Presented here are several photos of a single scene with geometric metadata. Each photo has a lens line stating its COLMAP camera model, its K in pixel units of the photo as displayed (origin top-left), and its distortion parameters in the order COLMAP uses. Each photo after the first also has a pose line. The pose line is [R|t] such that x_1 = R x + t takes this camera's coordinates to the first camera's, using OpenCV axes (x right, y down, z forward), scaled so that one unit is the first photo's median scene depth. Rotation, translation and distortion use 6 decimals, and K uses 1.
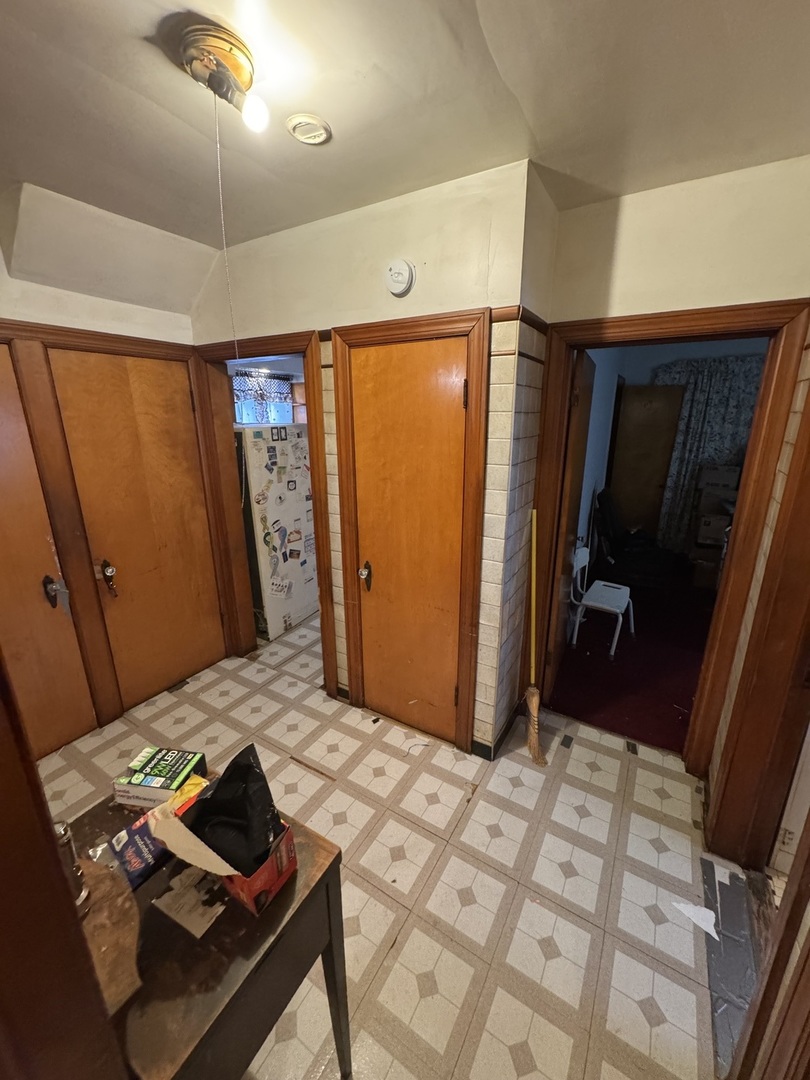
lens RADIAL K [[431.7, 0, 405.0], [0, 431.7, 540.0], [0, 0, 1]] dist [-0.001367, 0.000088]
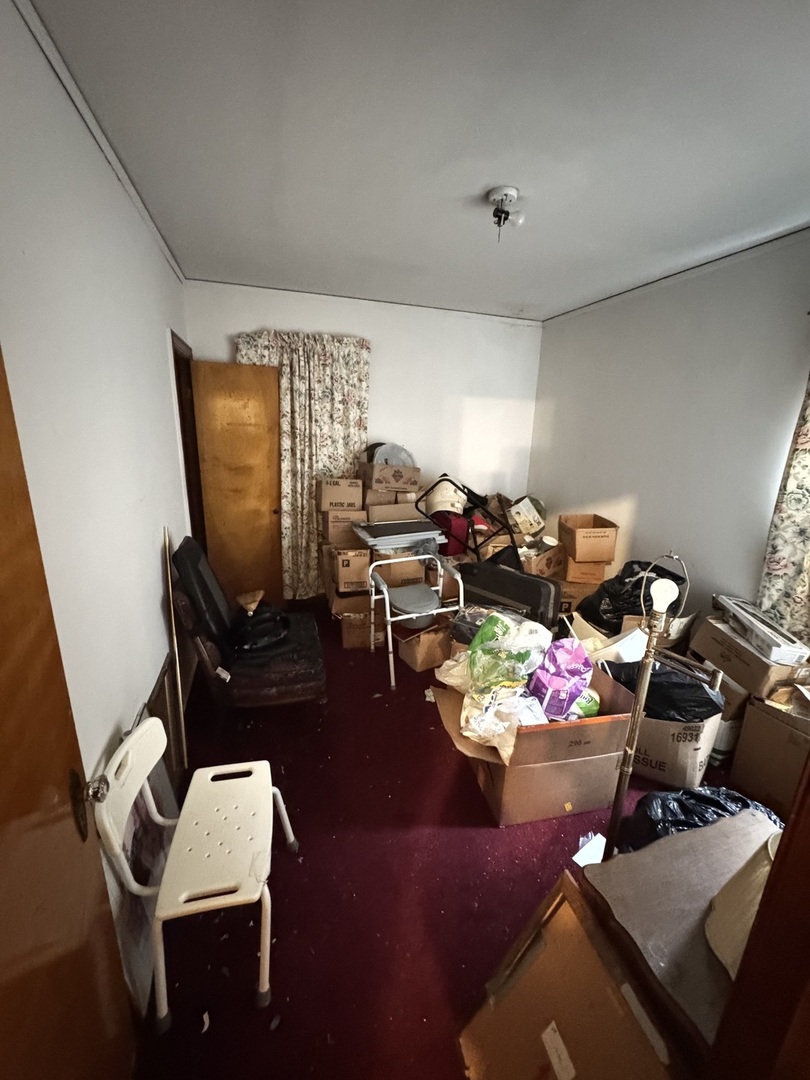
lens RADIAL K [[431.7, 0, 405.0], [0, 431.7, 540.0], [0, 0, 1]] dist [-0.001367, 0.000088]
pose [[0.663822, -0.170766, 0.728135, 0.227797], [0.173166, 0.982222, 0.072485, -0.098873], [-0.727568, 0.077971, 0.681591, 0.395741]]
